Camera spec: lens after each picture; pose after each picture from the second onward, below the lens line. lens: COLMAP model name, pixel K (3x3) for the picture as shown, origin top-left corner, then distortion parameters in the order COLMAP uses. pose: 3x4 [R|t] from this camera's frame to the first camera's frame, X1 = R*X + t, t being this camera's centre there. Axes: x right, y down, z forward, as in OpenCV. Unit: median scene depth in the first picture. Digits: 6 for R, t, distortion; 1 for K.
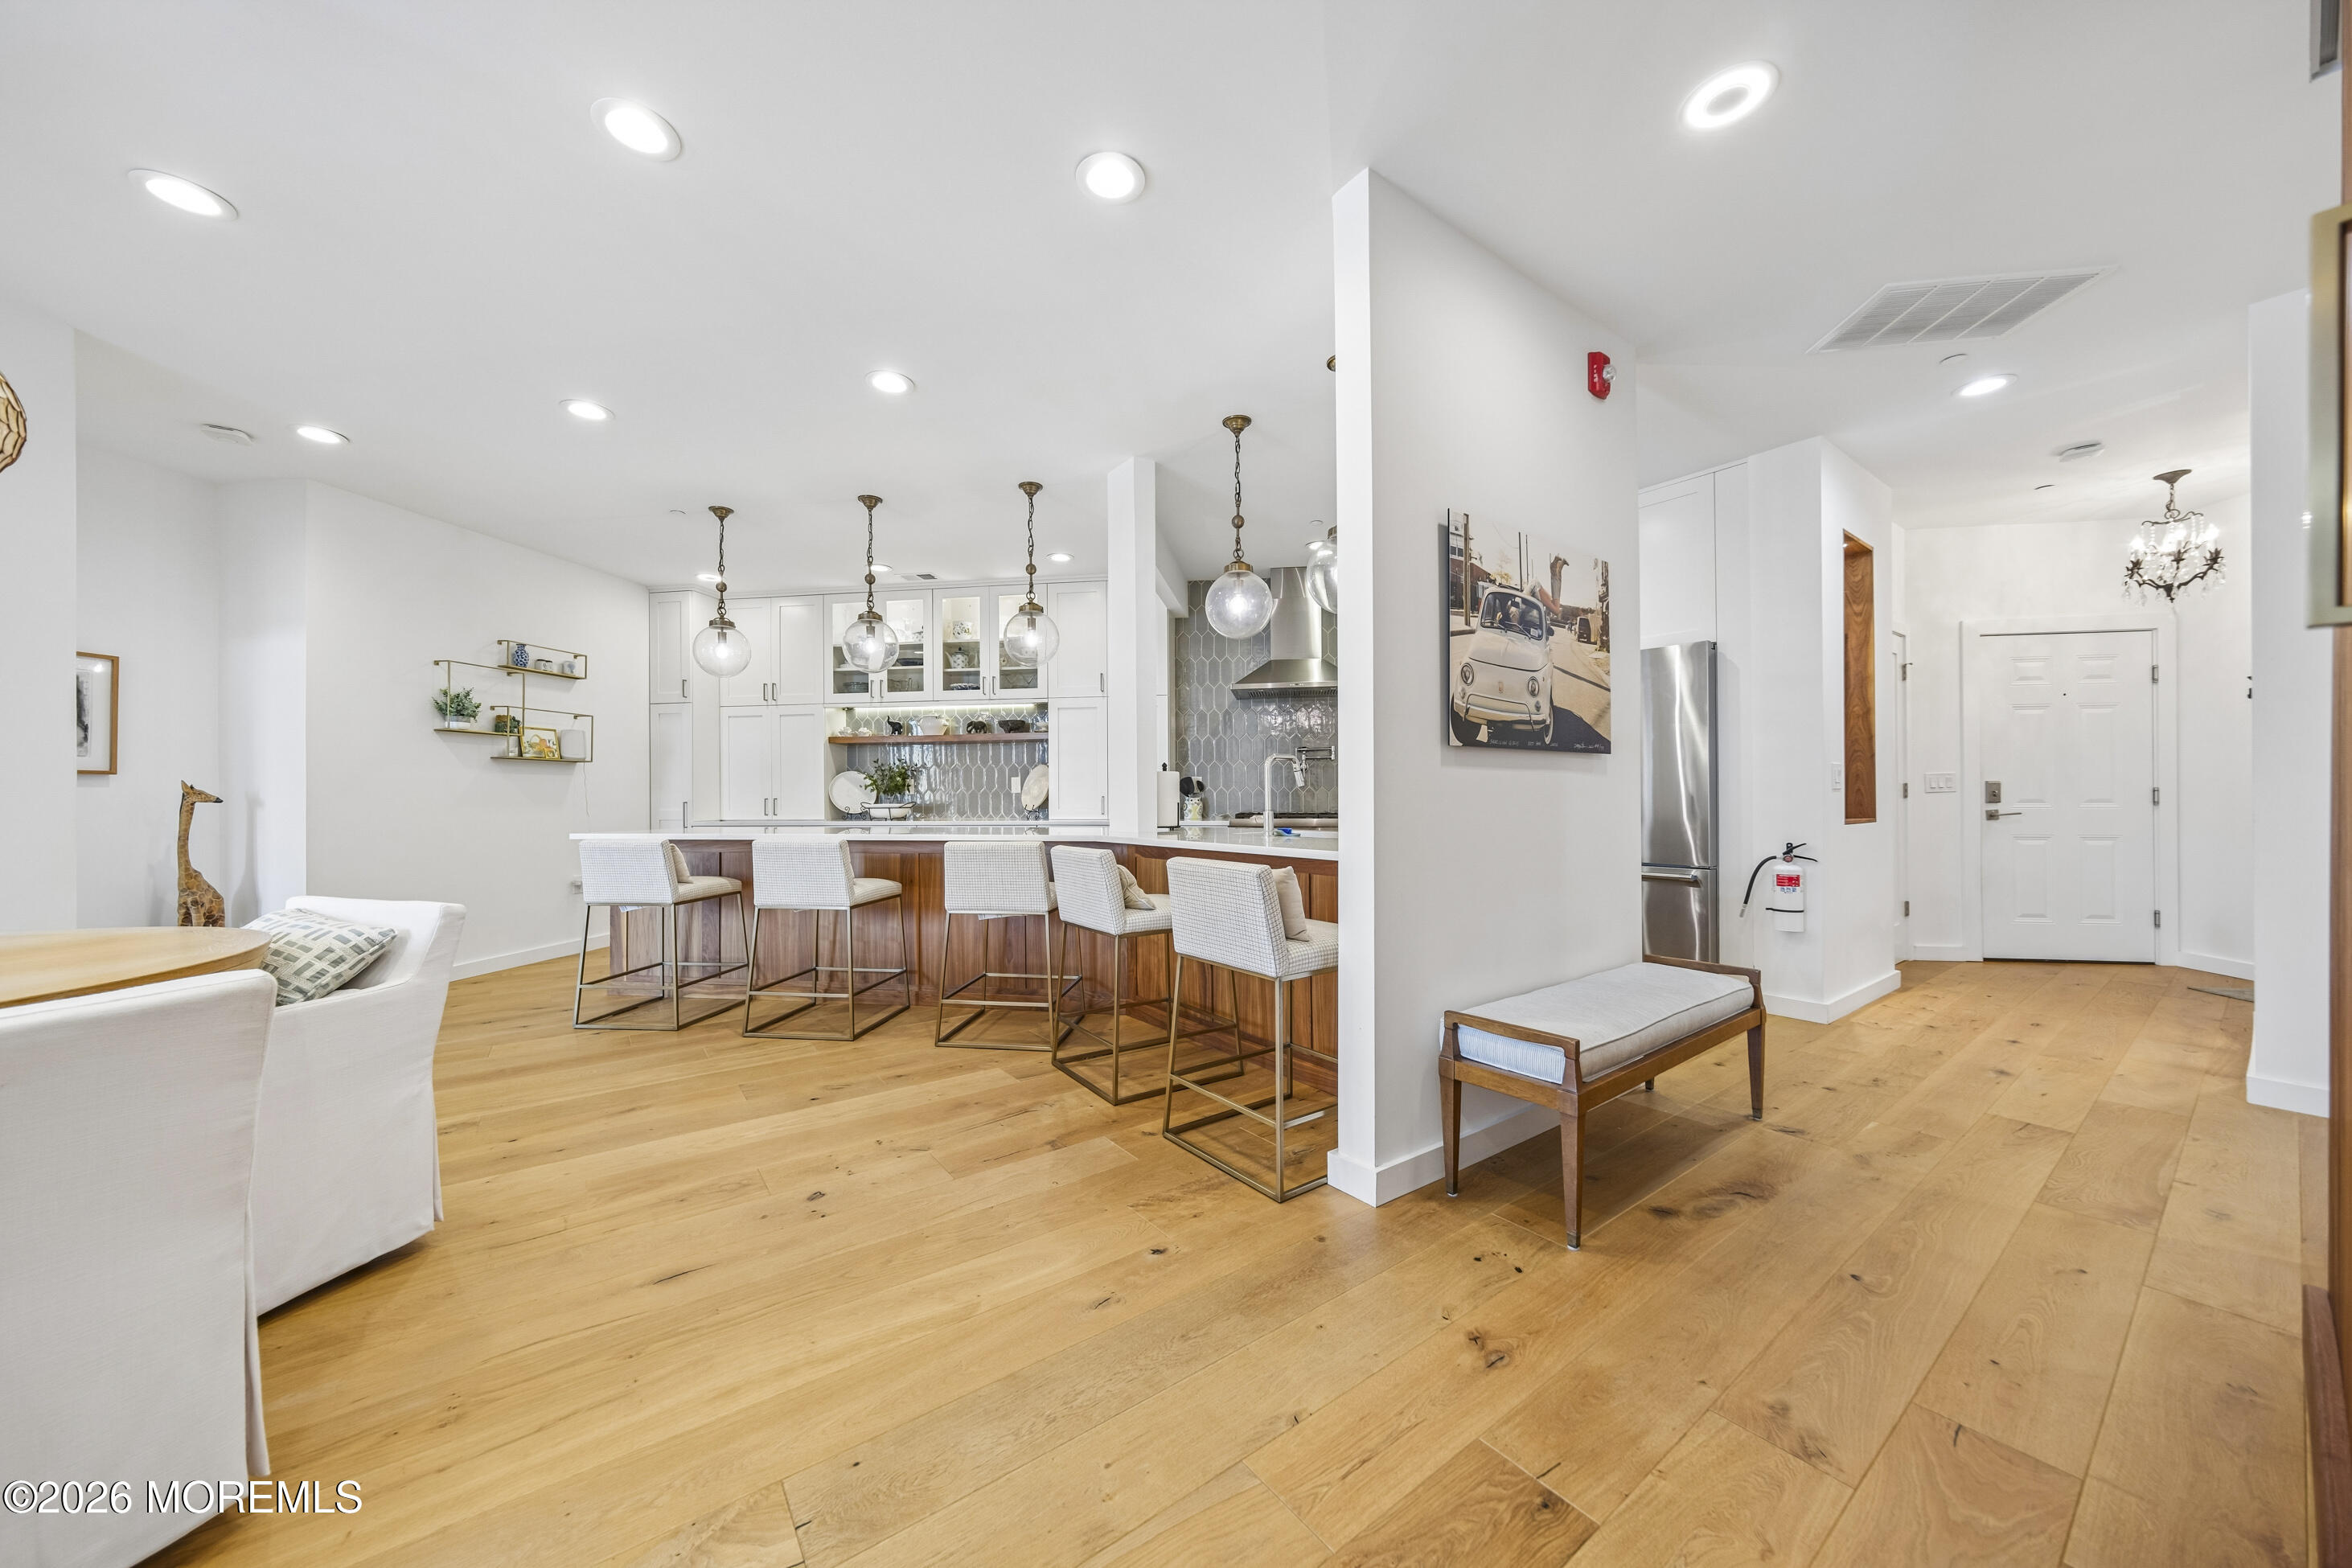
lens RADIAL K [[818.4, 0, 1167.8], [0, 818.4, 788.0], [0, 0, 1]] dist [-0.003314, 0.003652]
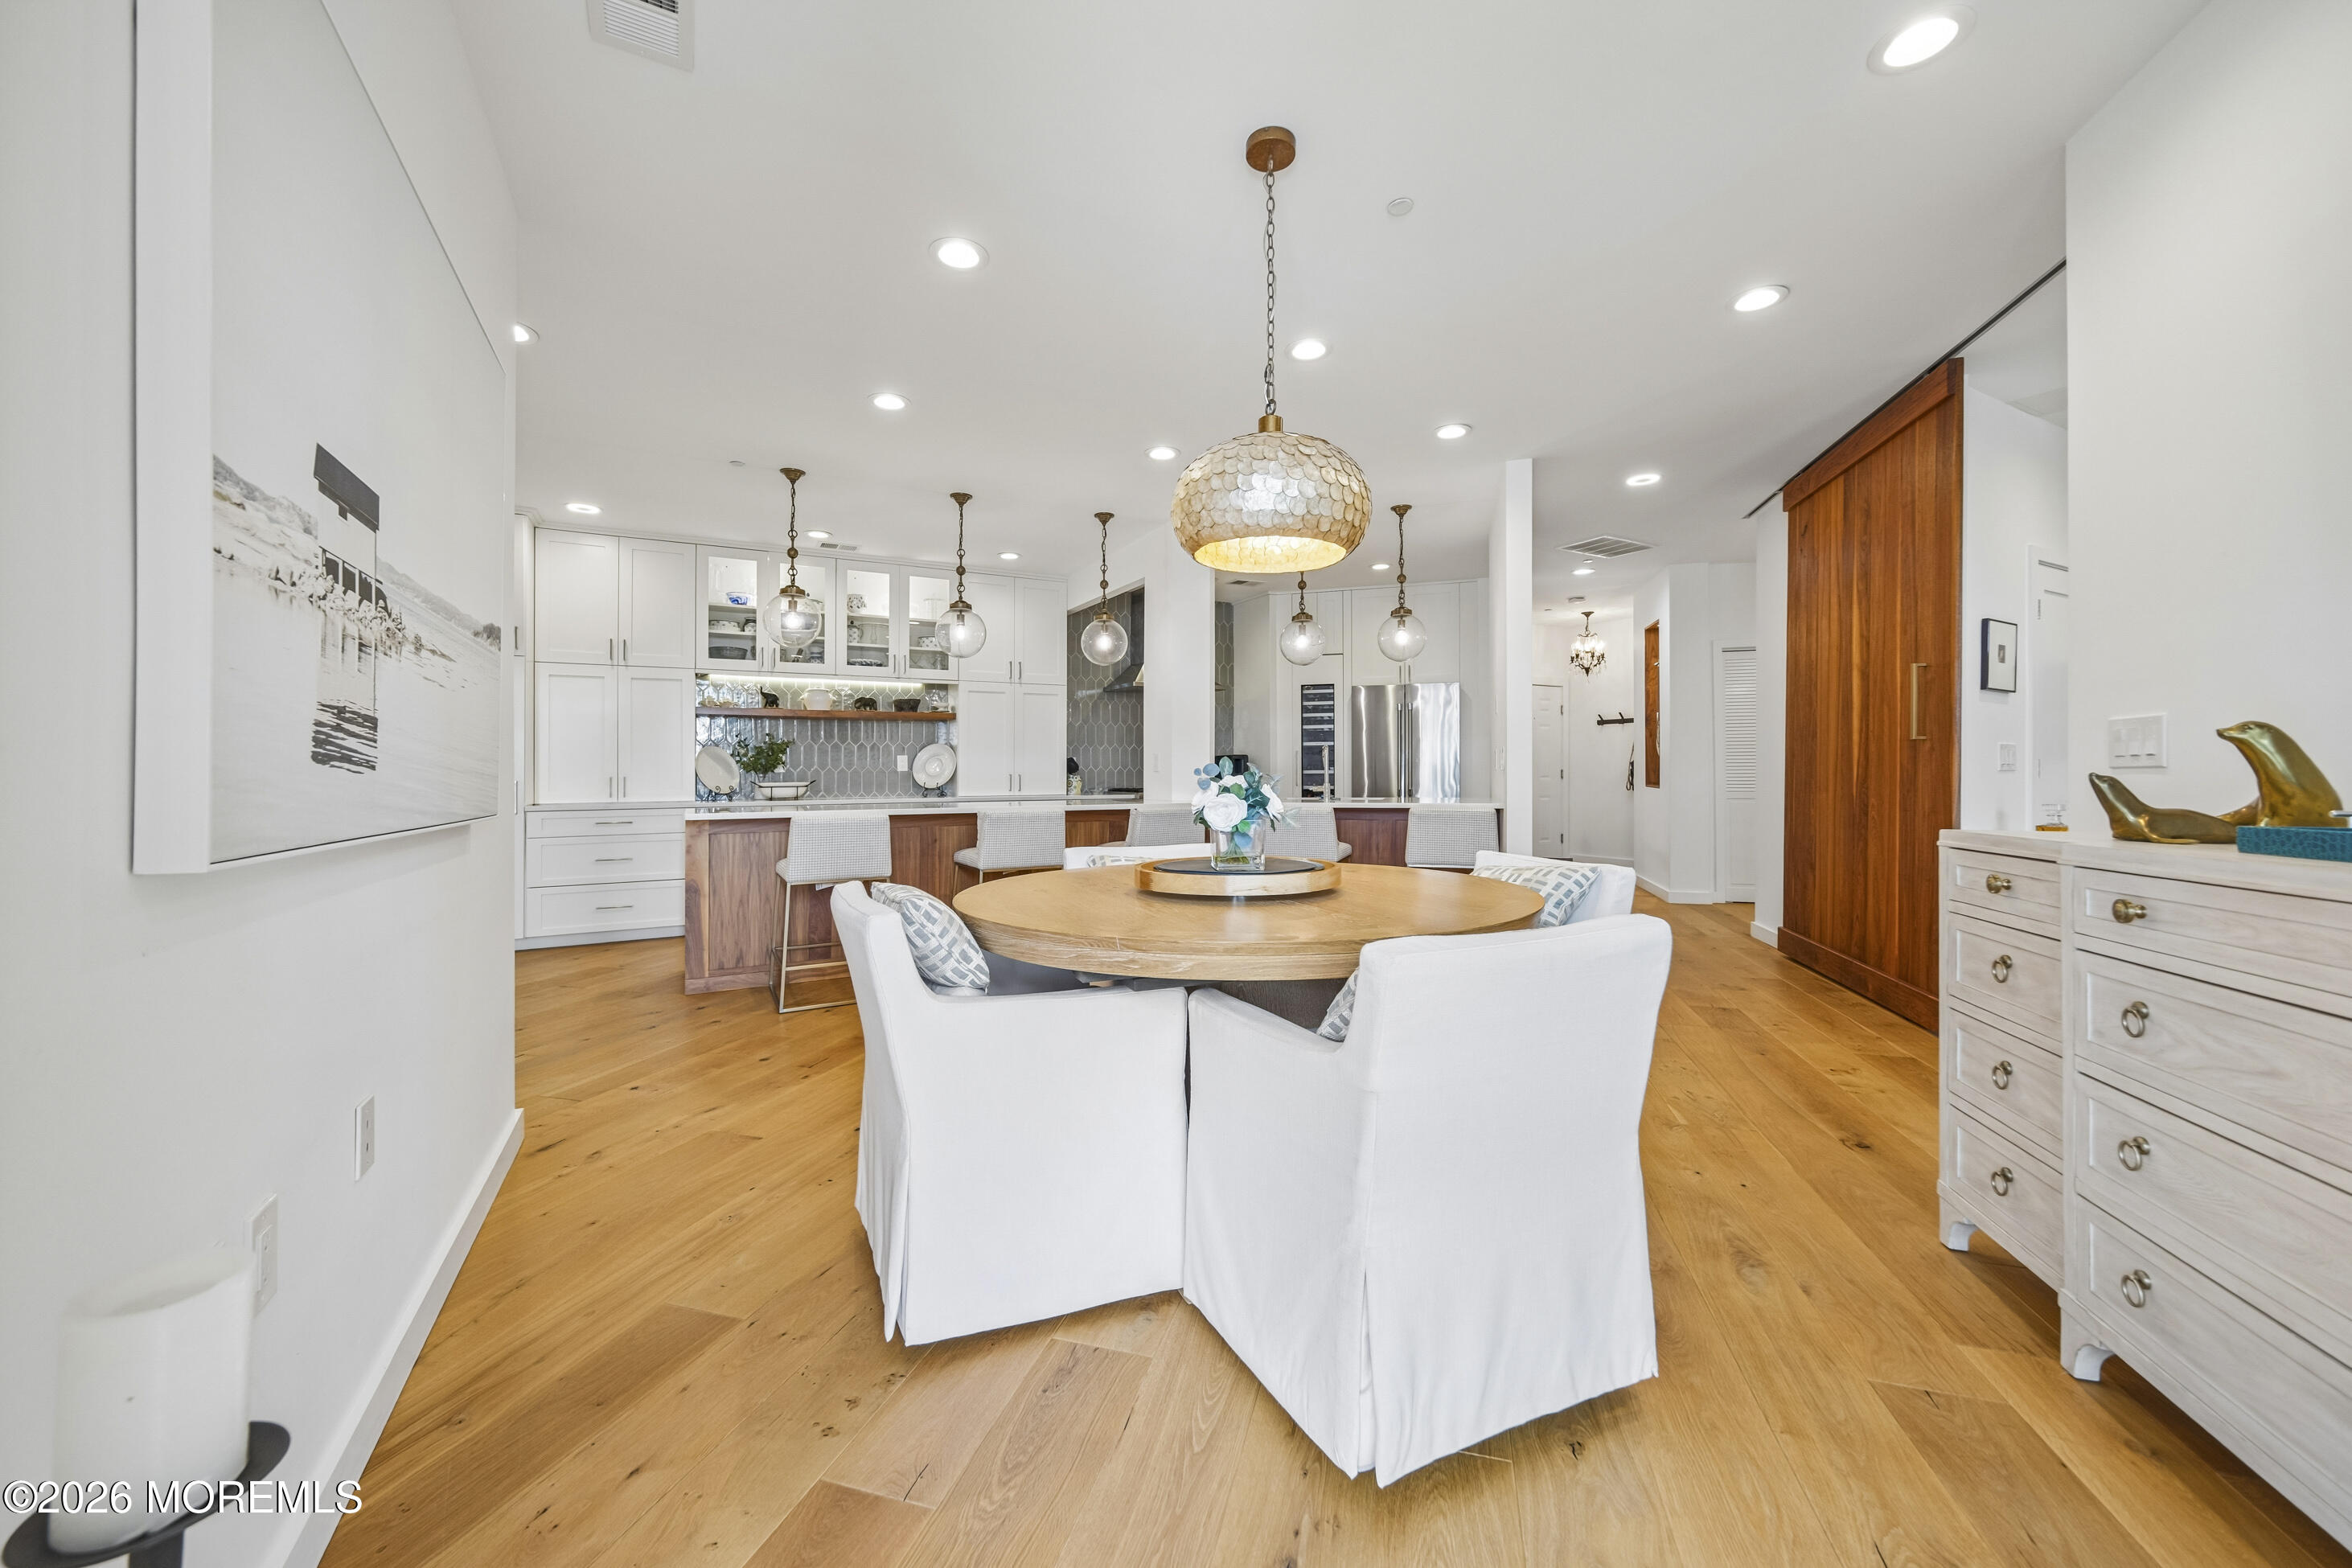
lens RADIAL K [[878.7, 0, 1175.3], [0, 878.7, 770.8], [0, 0, 1]] dist [0.000550, 0.000013]
pose [[0.792167, 0.001390, 0.610302, -0.747770], [-0.003301, 0.999993, 0.002007, 0.003077], [-0.610295, -0.003605, 0.792166, -0.075025]]
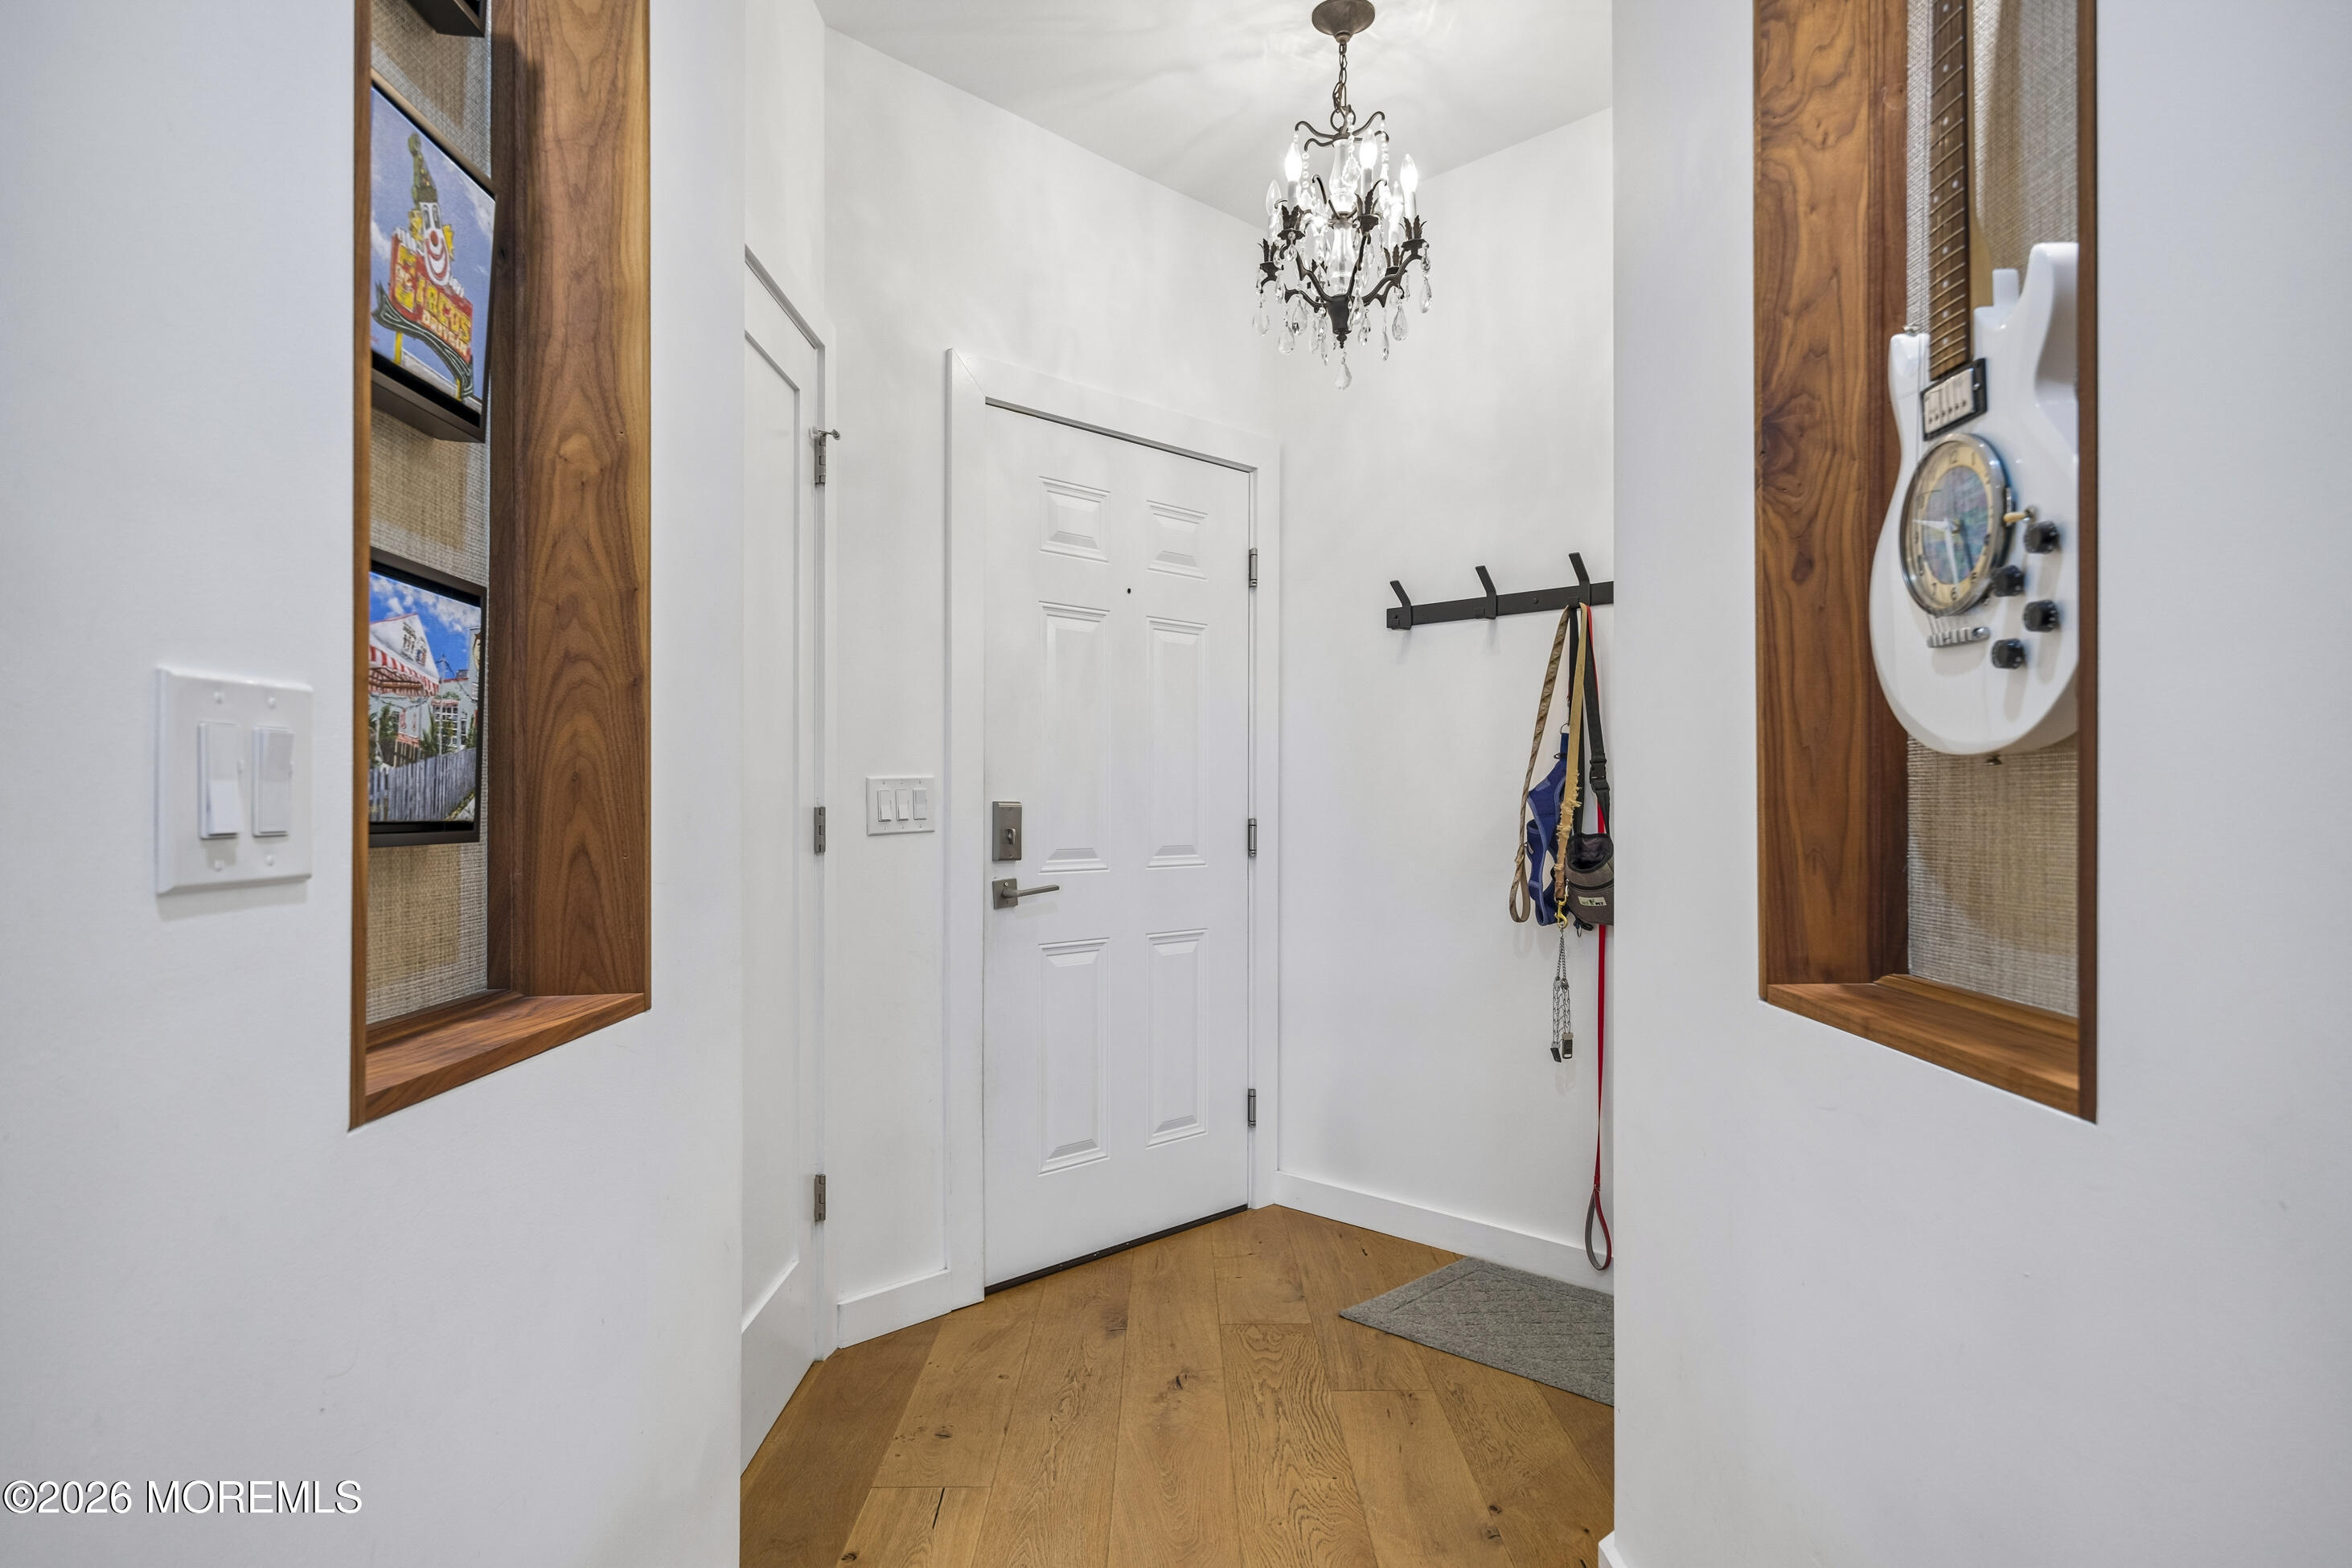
lens RADIAL K [[1332.2, 0, 1176.0], [0, 1332.2, 784.0], [0, 0, 1]] dist [0.001677, 0.000103]
pose [[0.585078, 0.014569, 0.810846, 0.563237], [-0.008699, 0.999894, -0.011688, -0.009982], [-0.810930, -0.000215, 0.585143, 0.584619]]
